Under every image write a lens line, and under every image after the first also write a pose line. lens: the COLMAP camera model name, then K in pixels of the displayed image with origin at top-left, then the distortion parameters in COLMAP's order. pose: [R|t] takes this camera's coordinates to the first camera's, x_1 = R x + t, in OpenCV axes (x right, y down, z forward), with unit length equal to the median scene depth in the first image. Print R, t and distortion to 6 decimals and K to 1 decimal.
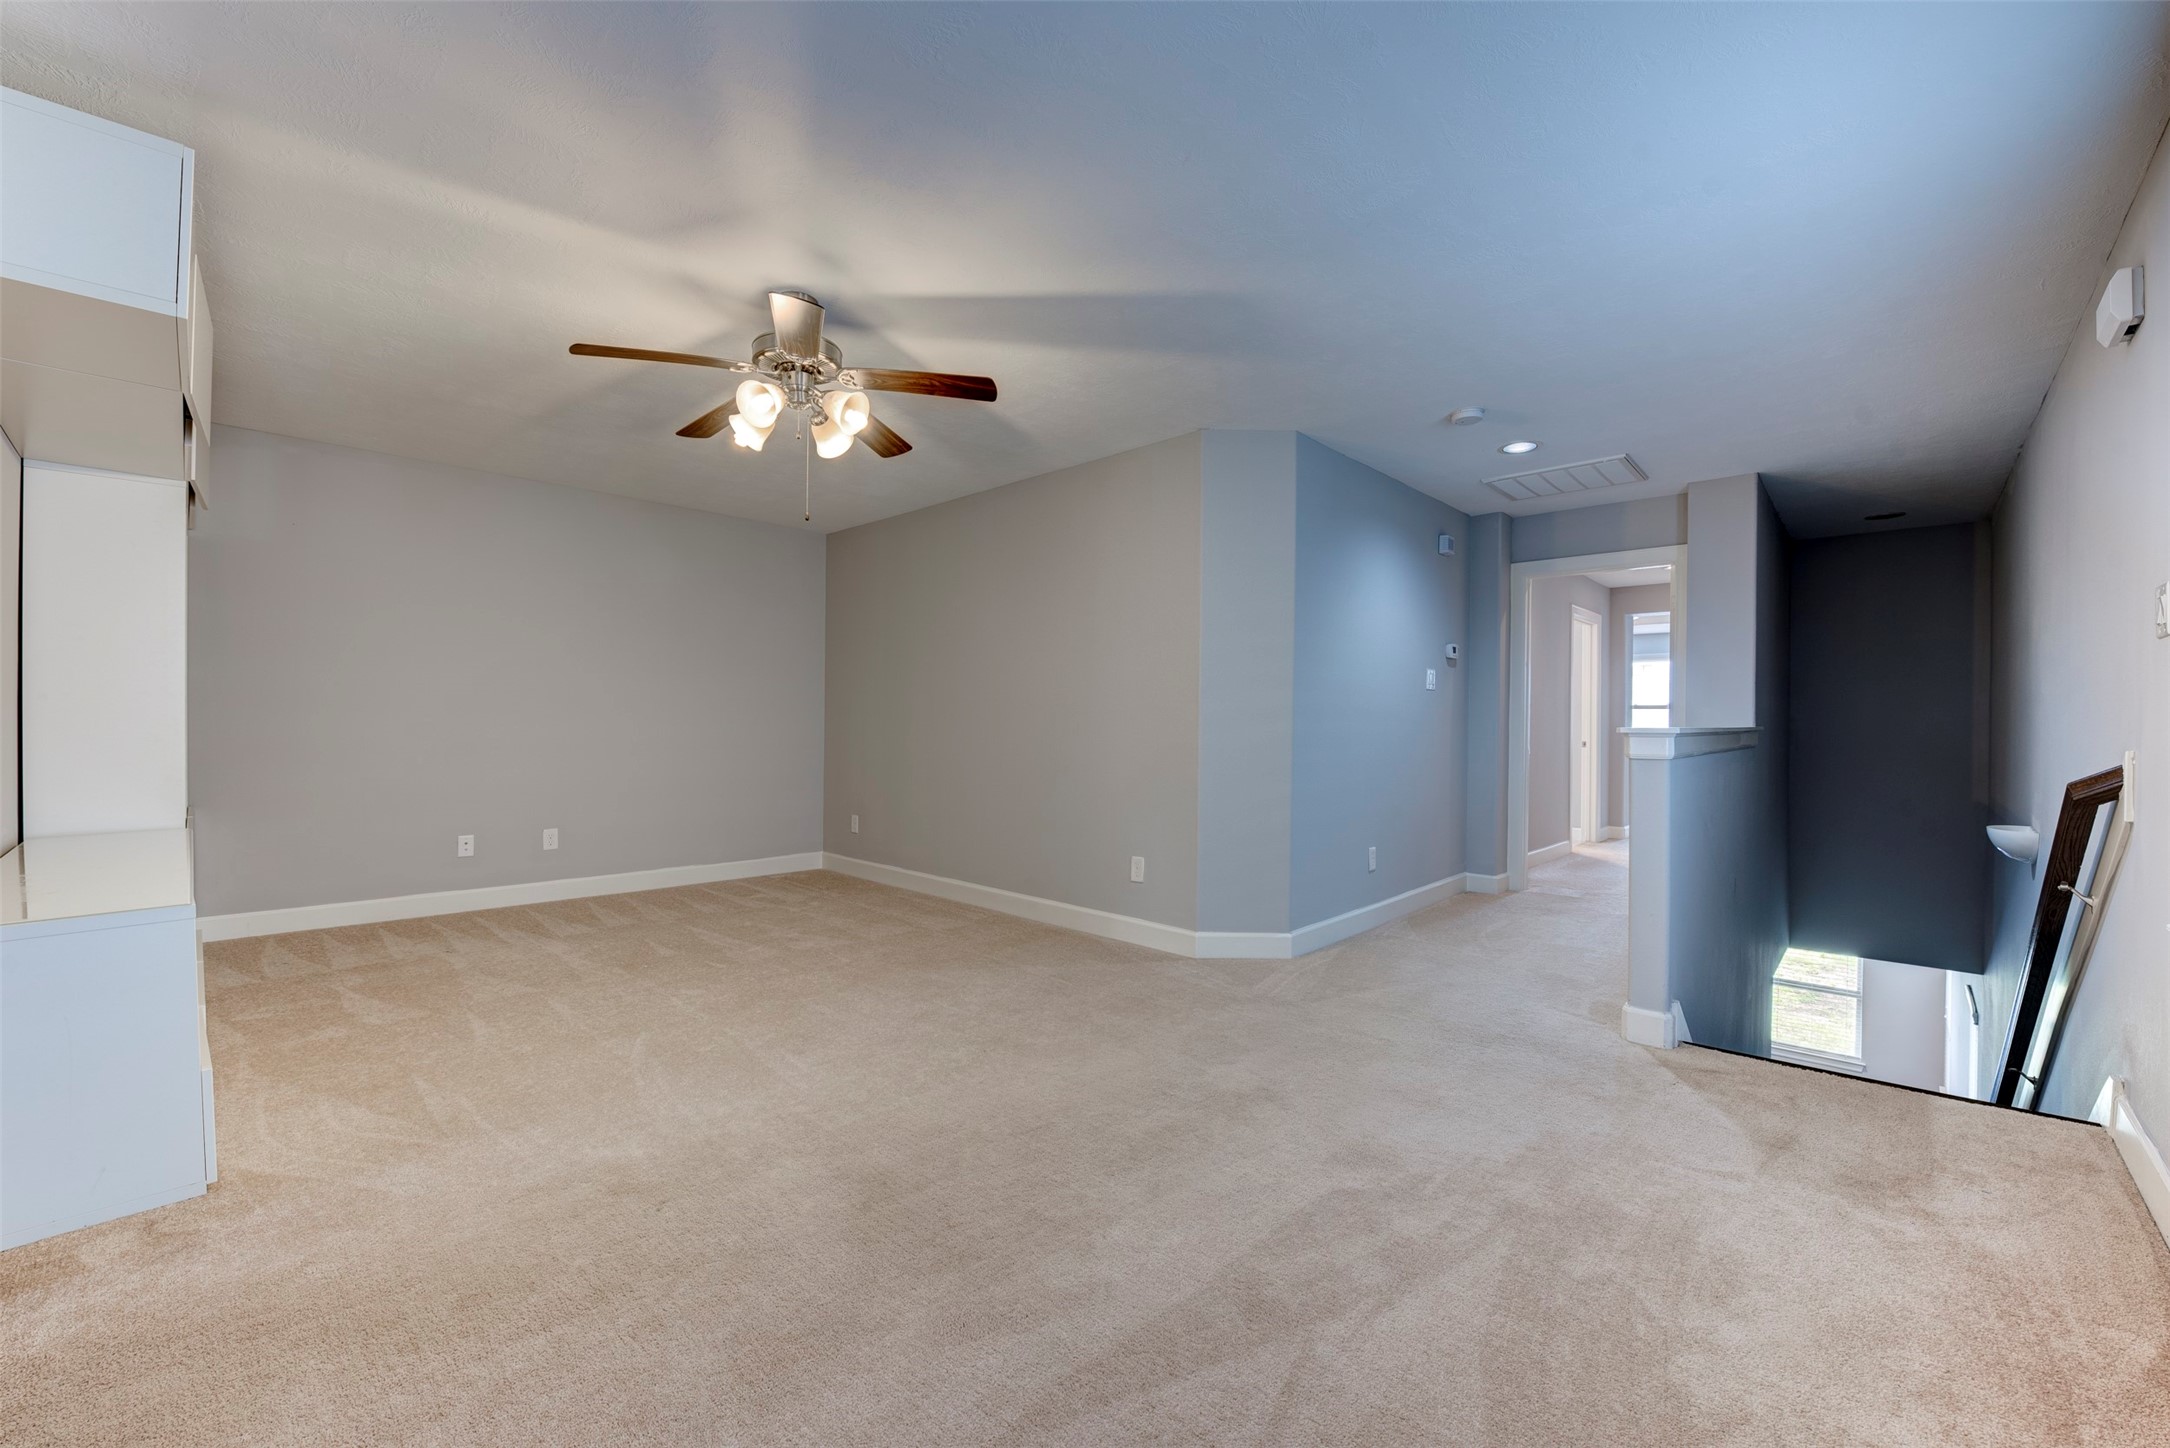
lens RADIAL K [[866.7, 0, 1085.0], [0, 866.7, 724.0], [0, 0, 1]] dist [-0.016783, -0.000707]
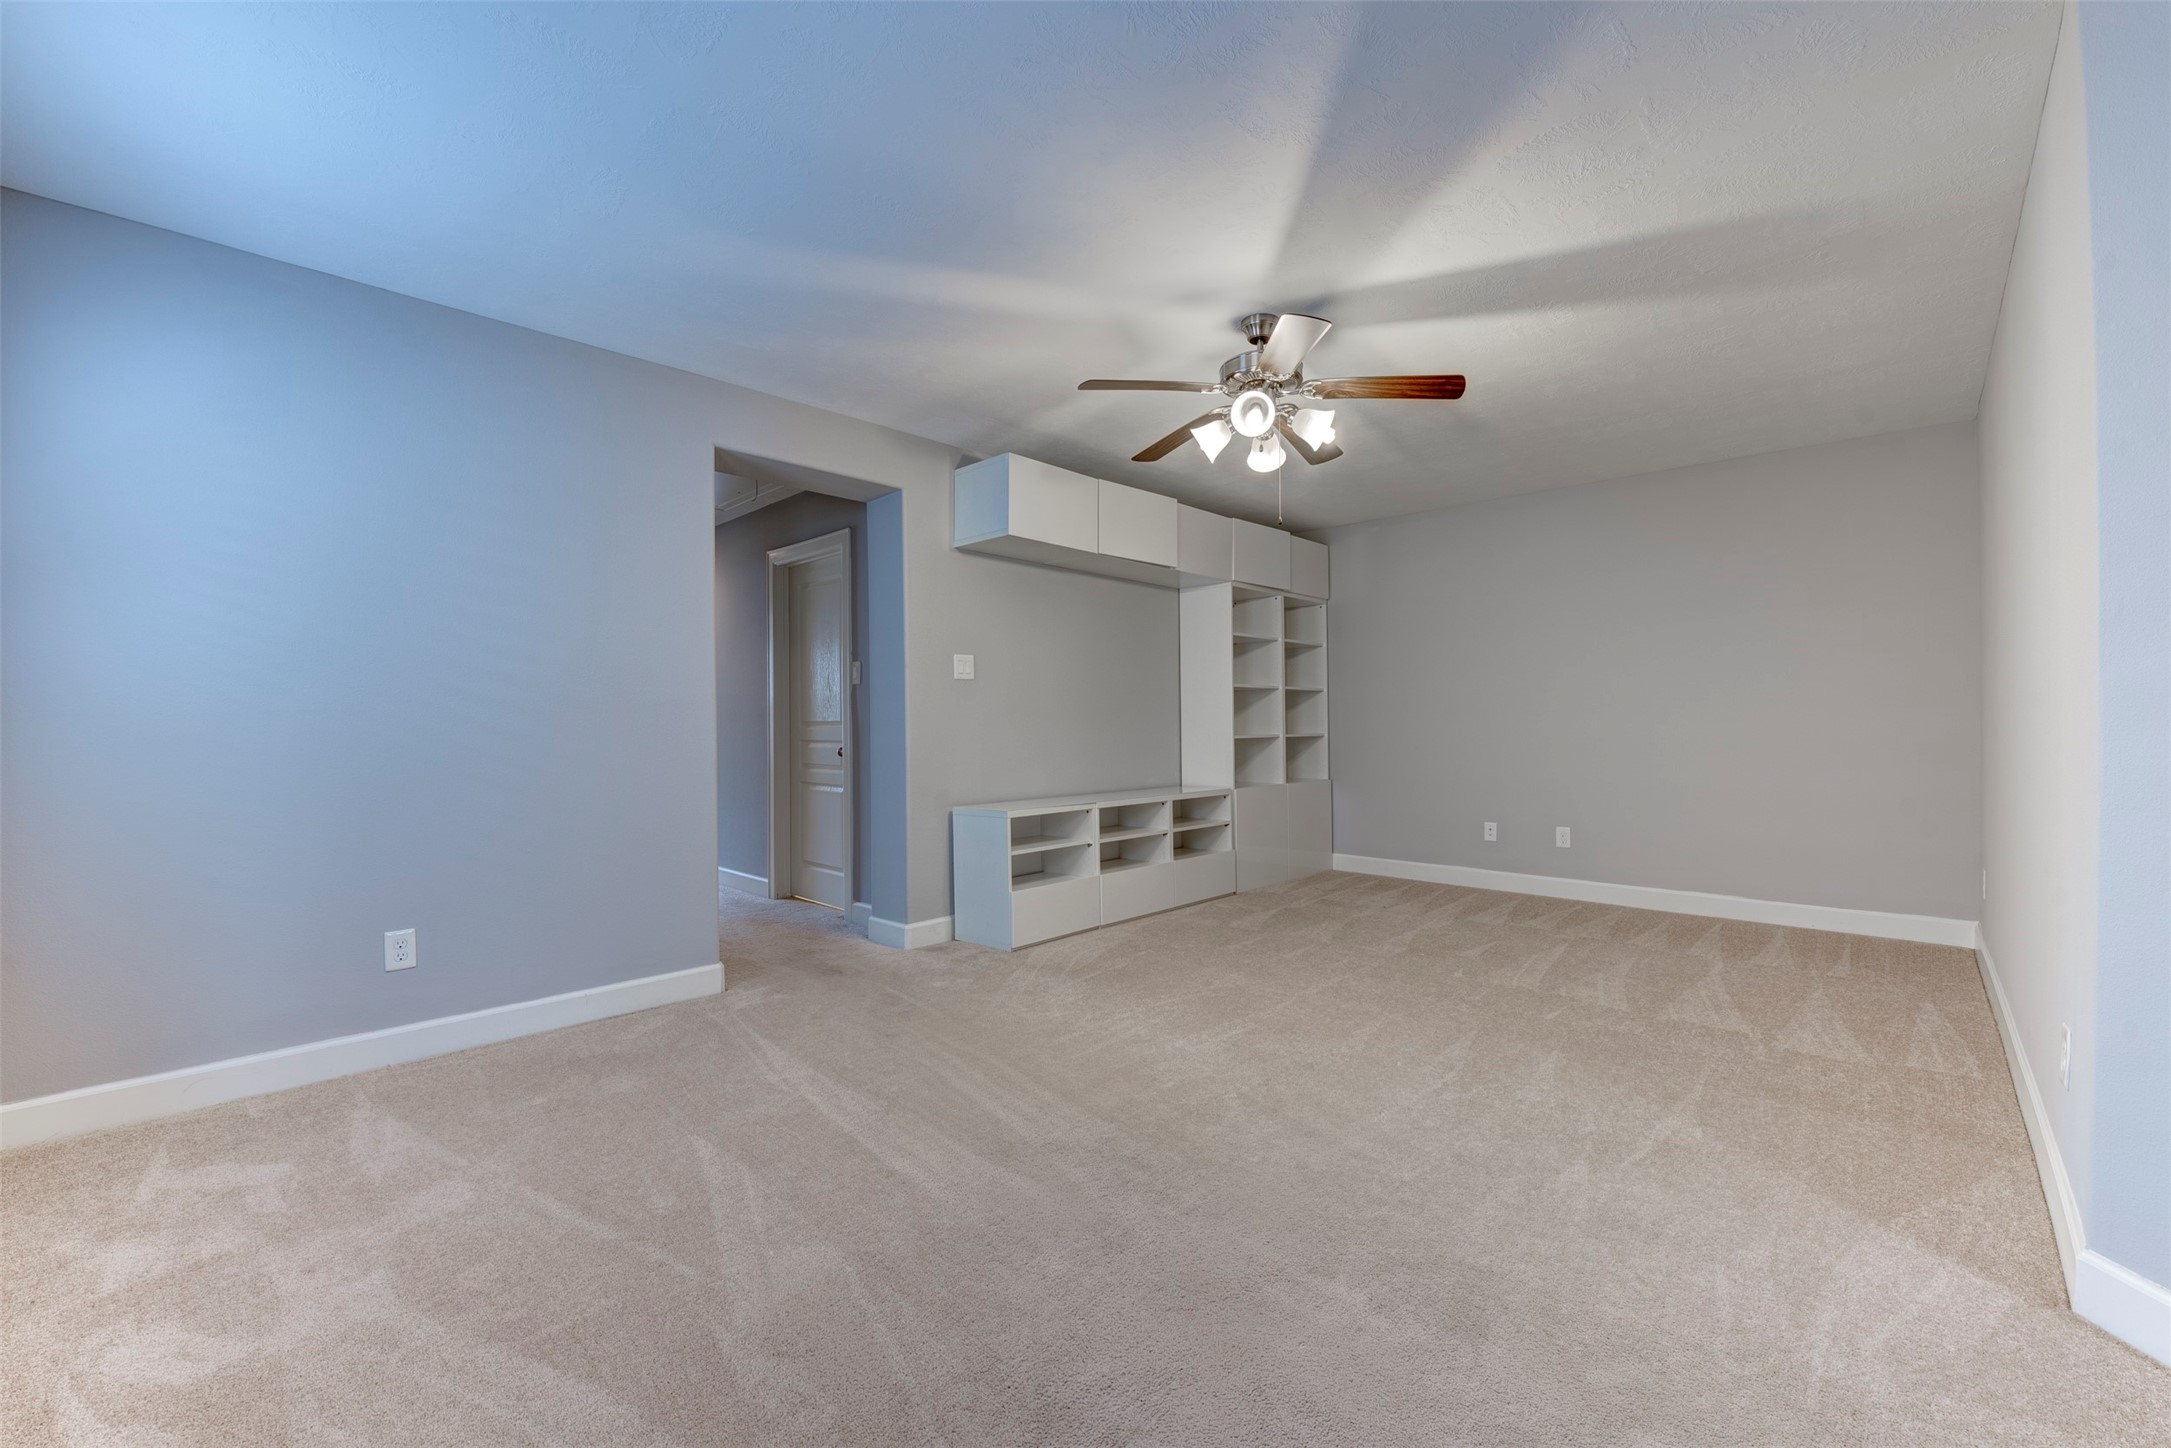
lens RADIAL K [[867.1, 0, 1085.5], [0, 867.1, 724.0], [0, 0, 1]] dist [-0.016783, -0.000707]
pose [[-0.002617, -0.007009, -0.999972, 0.624746], [0.004084, 0.999967, -0.007020, 0.007390], [0.999988, -0.004103, -0.002588, 0.683260]]
